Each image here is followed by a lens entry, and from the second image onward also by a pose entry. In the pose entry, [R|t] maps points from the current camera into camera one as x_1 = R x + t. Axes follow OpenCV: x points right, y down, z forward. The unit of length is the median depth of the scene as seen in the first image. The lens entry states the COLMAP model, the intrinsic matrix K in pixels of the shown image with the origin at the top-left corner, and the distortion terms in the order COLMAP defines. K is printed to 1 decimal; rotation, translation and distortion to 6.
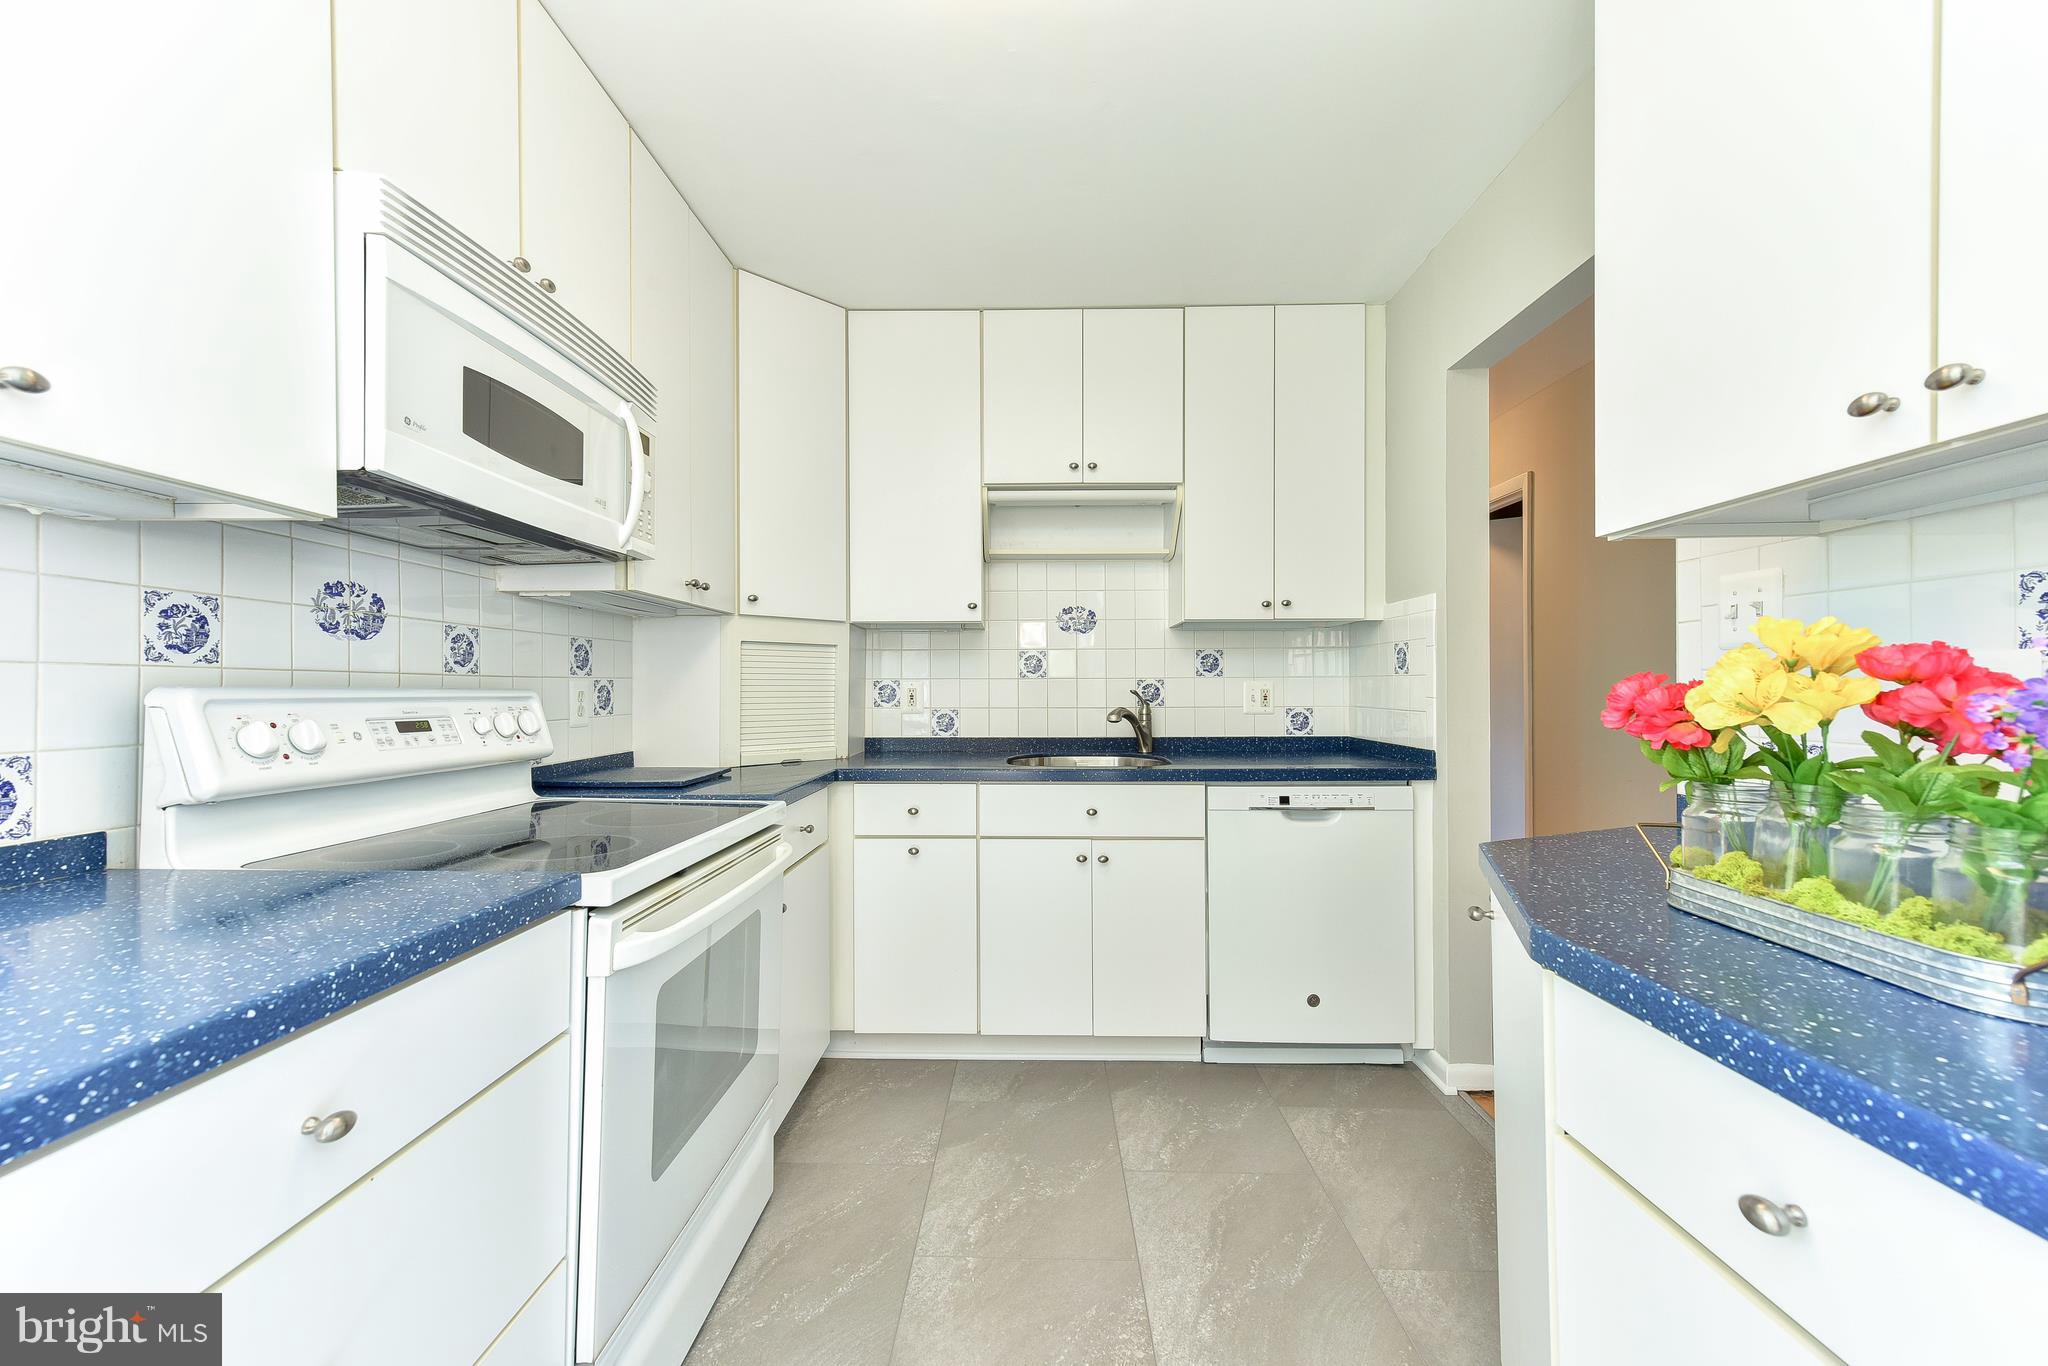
lens RADIAL K [[799.8, 0, 1009.4], [0, 799.8, 684.9], [0, 0, 1]] dist [0.015636, -0.000375]
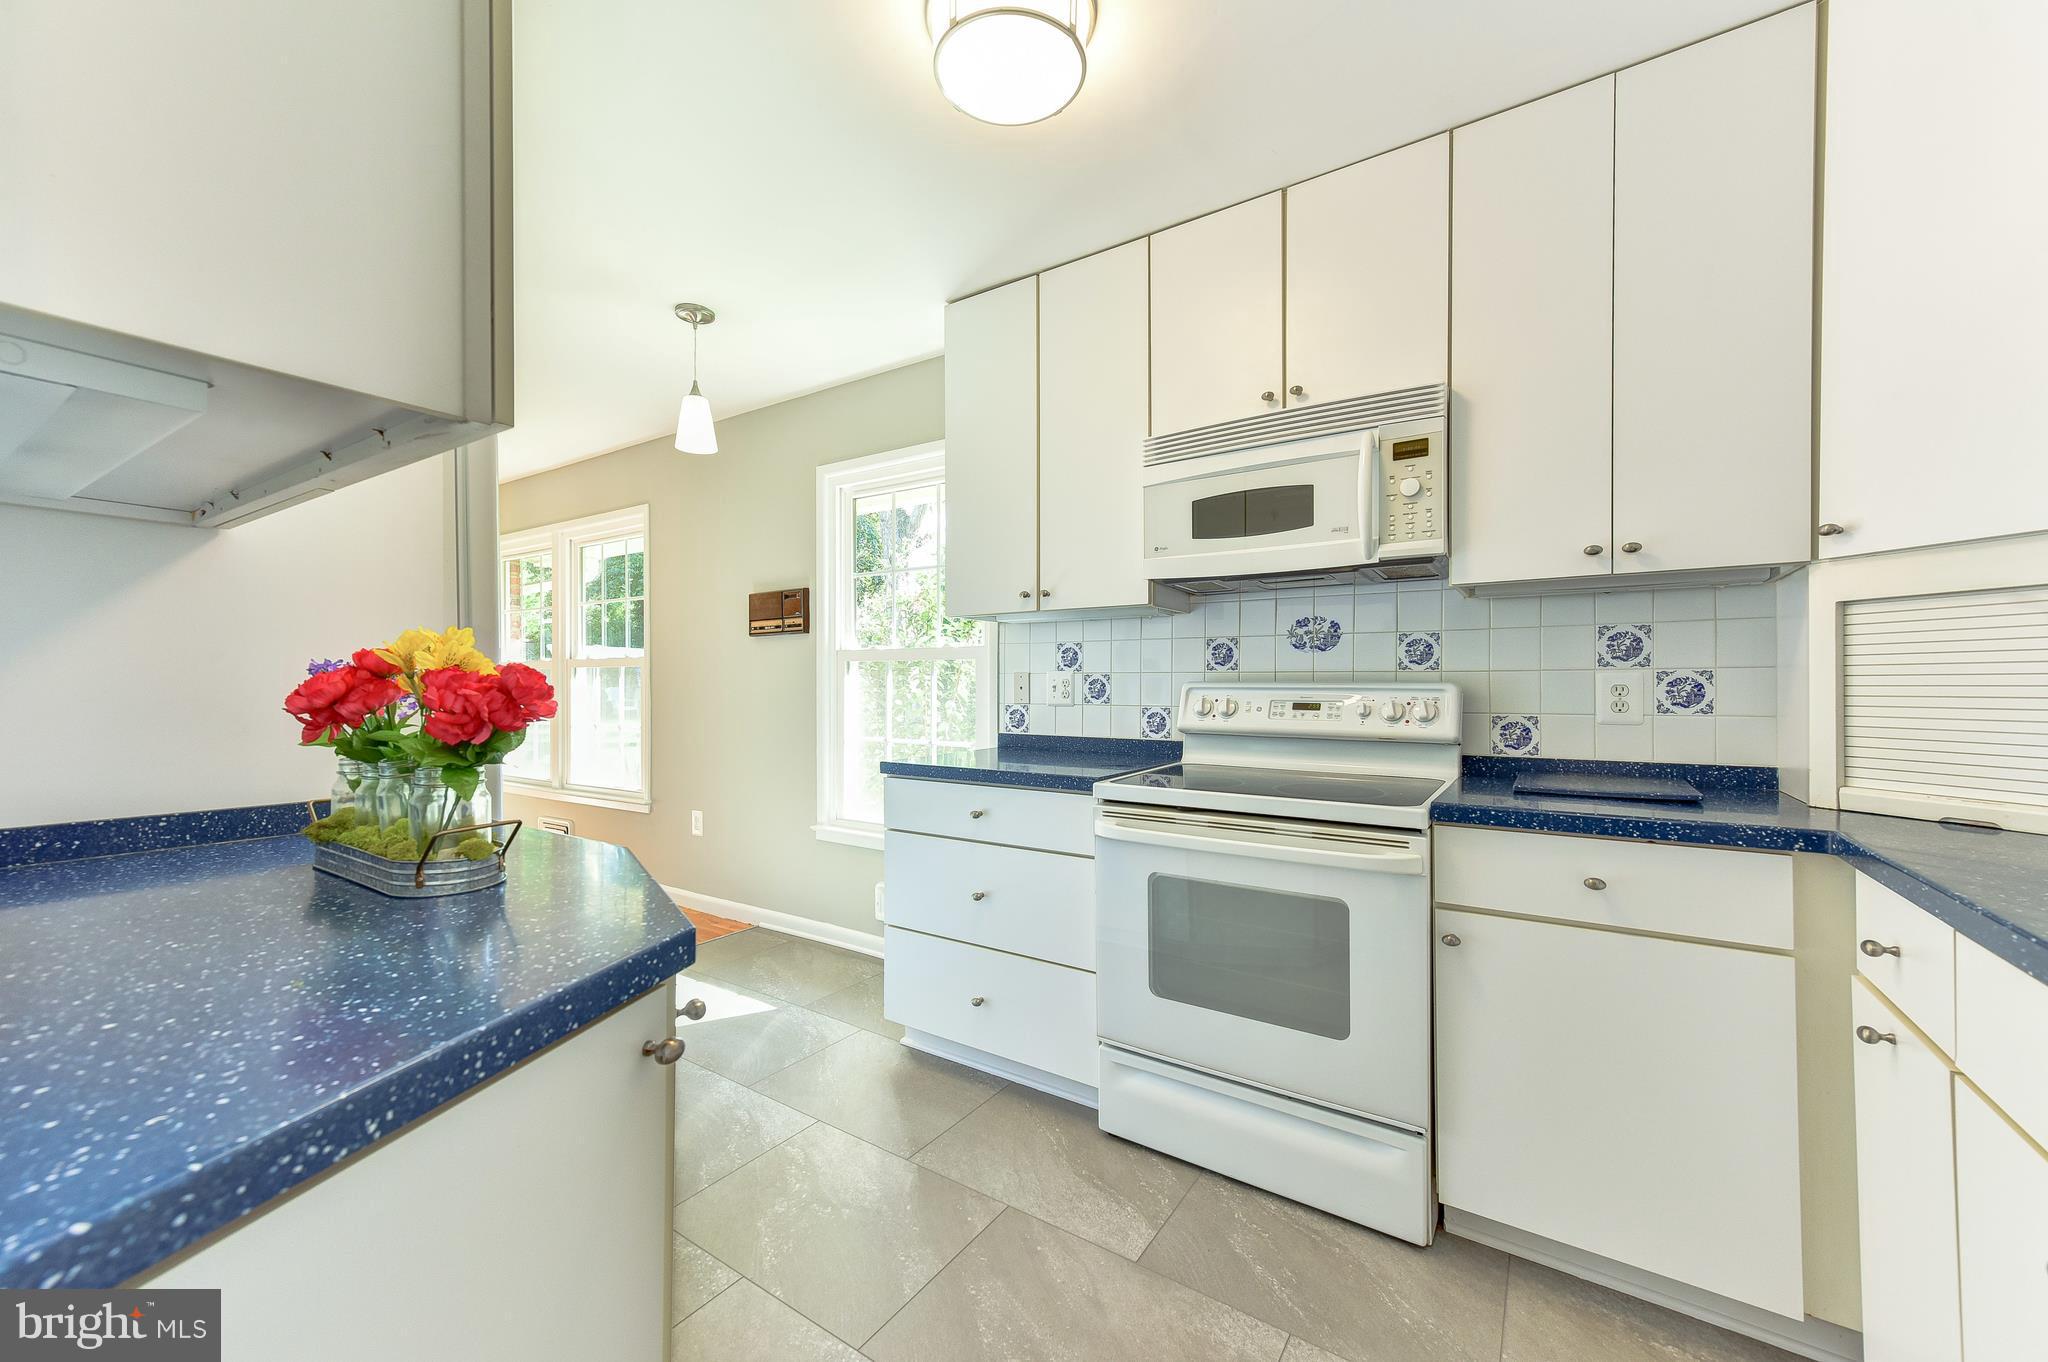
lens RADIAL K [[783.0, 0, 1022.9], [0, 783.0, 687.6], [0, 0, 1]] dist [0.000099, -0.000097]
pose [[-0.527240, -0.001825, -0.849714, 0.530038], [0.000348, 0.999997, -0.002363, 0.012092], [0.849716, -0.001542, -0.527238, 0.851146]]
